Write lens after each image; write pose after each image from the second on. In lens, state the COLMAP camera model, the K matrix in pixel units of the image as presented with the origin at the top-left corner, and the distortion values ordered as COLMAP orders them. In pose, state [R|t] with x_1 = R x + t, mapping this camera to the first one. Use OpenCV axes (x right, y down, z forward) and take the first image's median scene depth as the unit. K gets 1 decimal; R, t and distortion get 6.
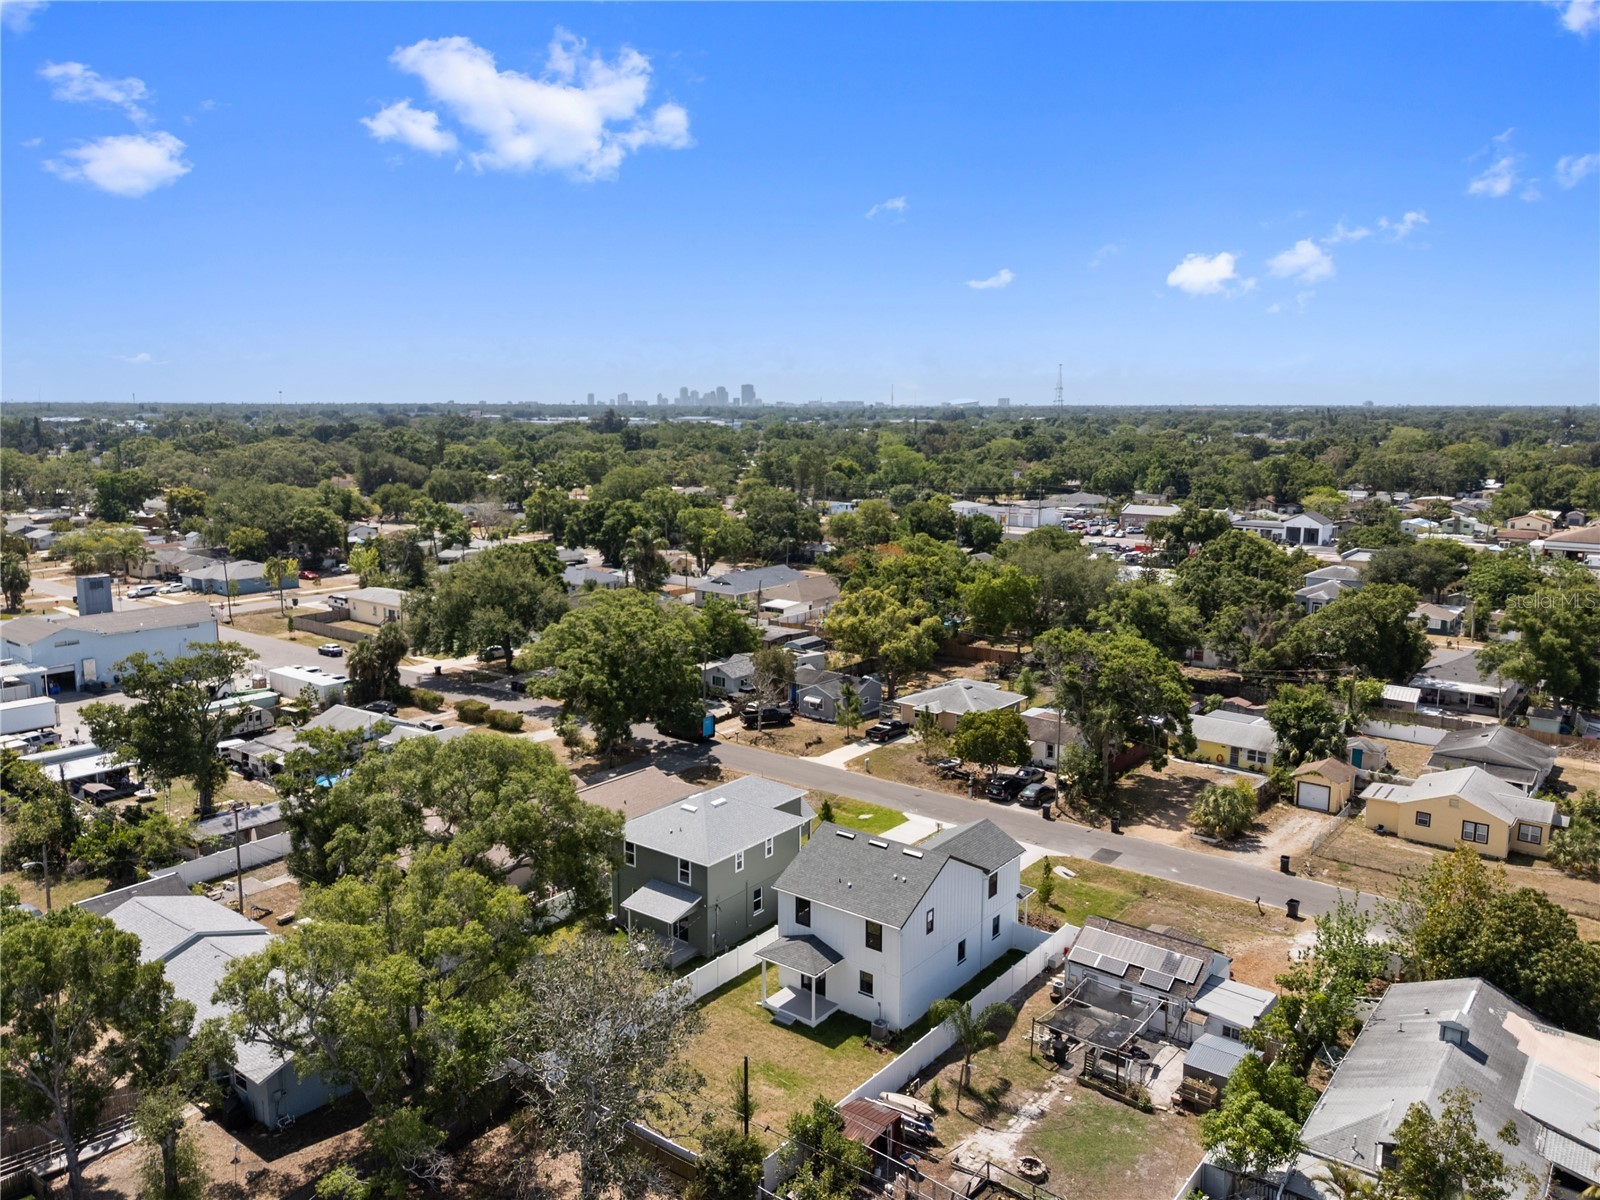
lens RADIAL K [[1176.7, 0, 800.0], [0, 1176.7, 600.0], [0, 0, 1]] dist [0.071102, -0.061353]
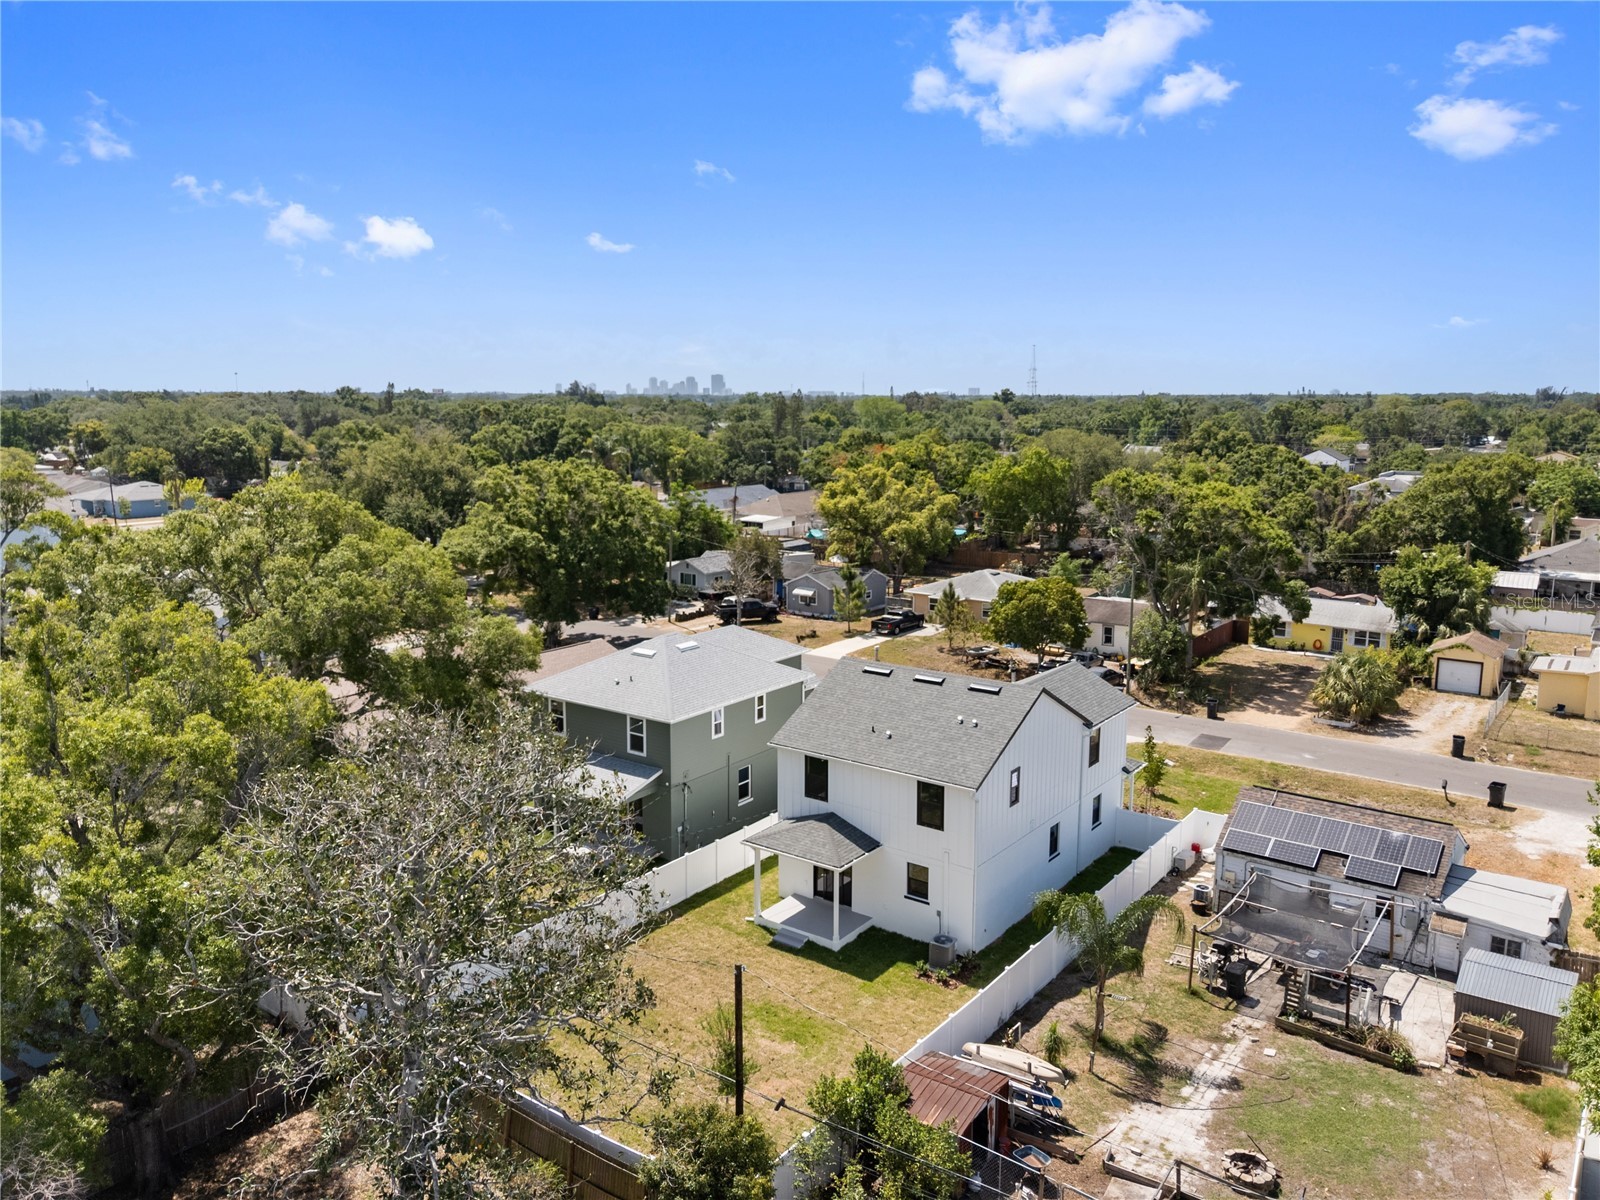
lens RADIAL K [[1174.0, 0, 800.0], [0, 1174.0, 600.0], [0, 0, 1]] dist [0.084421, -0.083012]
pose [[0.999687, -0.005292, 0.024467, -0.016976], [0.005141, 0.999968, 0.006195, 0.124450], [-0.024499, -0.006068, 0.999681, 0.271907]]
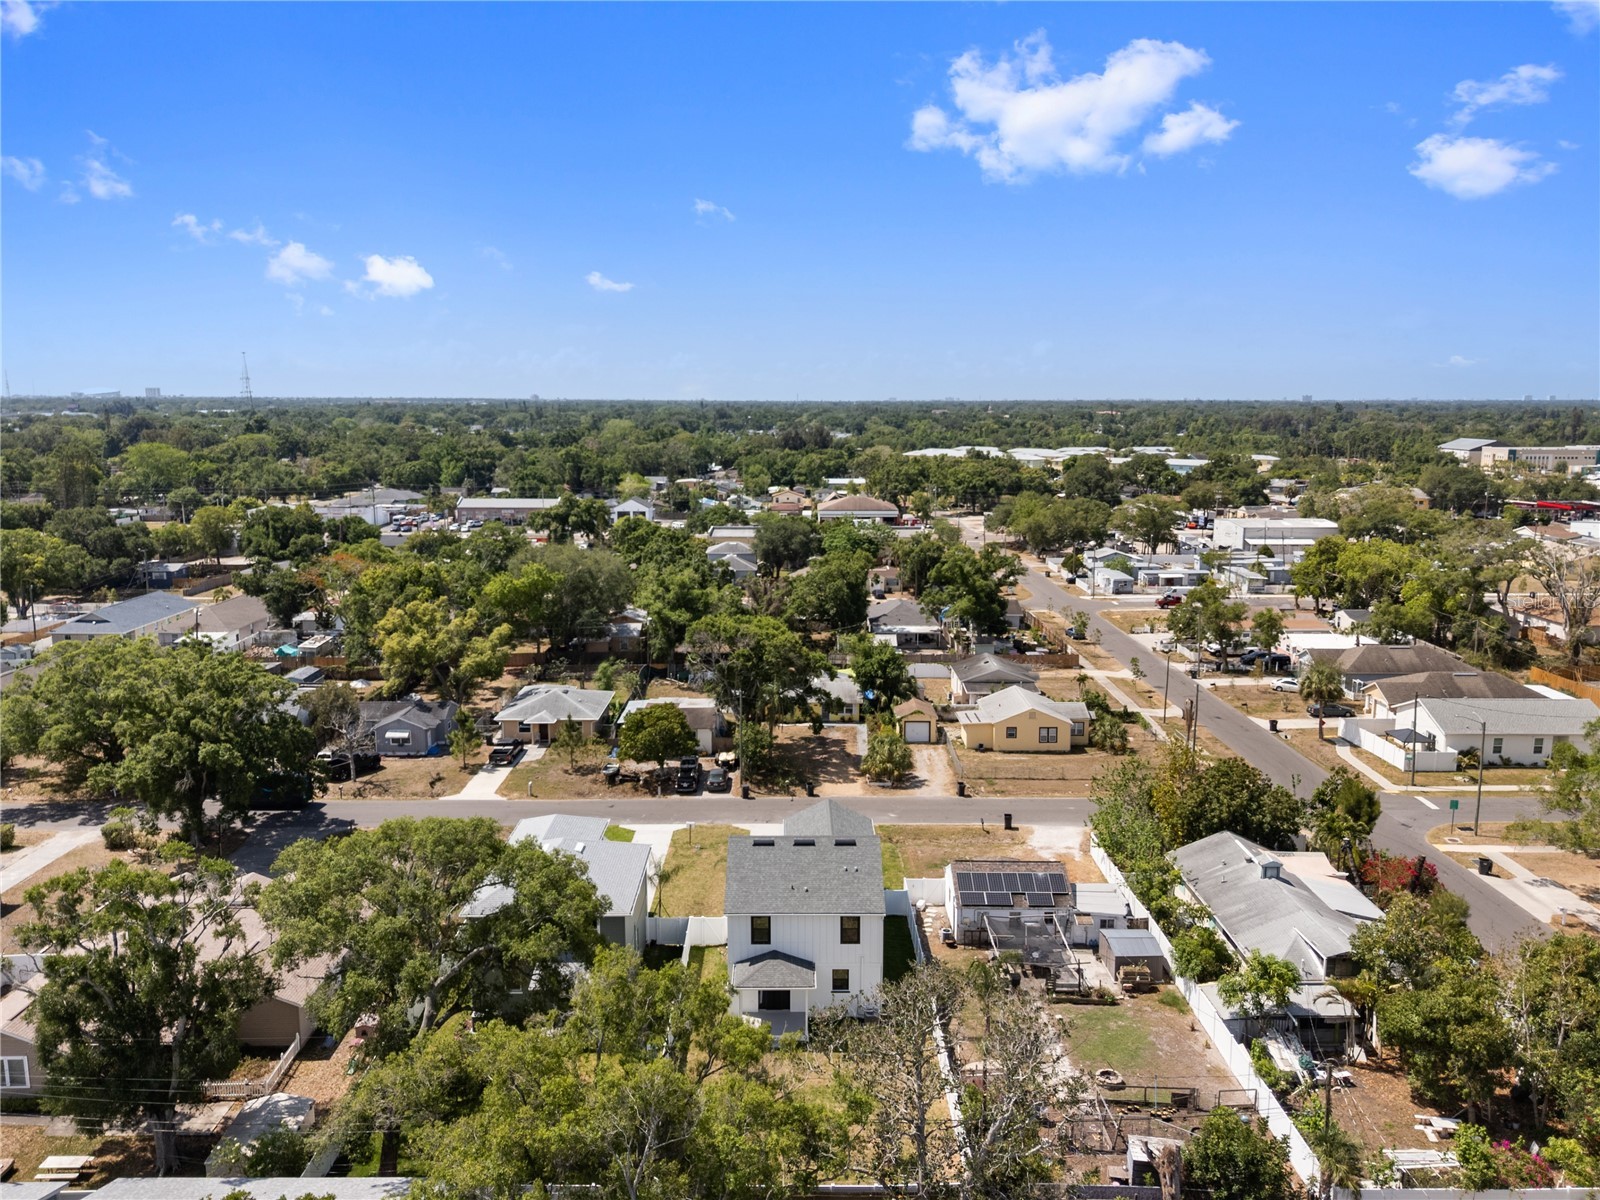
lens RADIAL K [[1174.0, 0, 800.0], [0, 1174.0, 600.0], [0, 0, 1]] dist [0.084421, -0.083012]
pose [[0.787366, -0.107963, 0.606959, -0.405288], [0.104263, 0.993684, 0.041499, -0.029502], [-0.607606, 0.030608, 0.793649, 0.166333]]
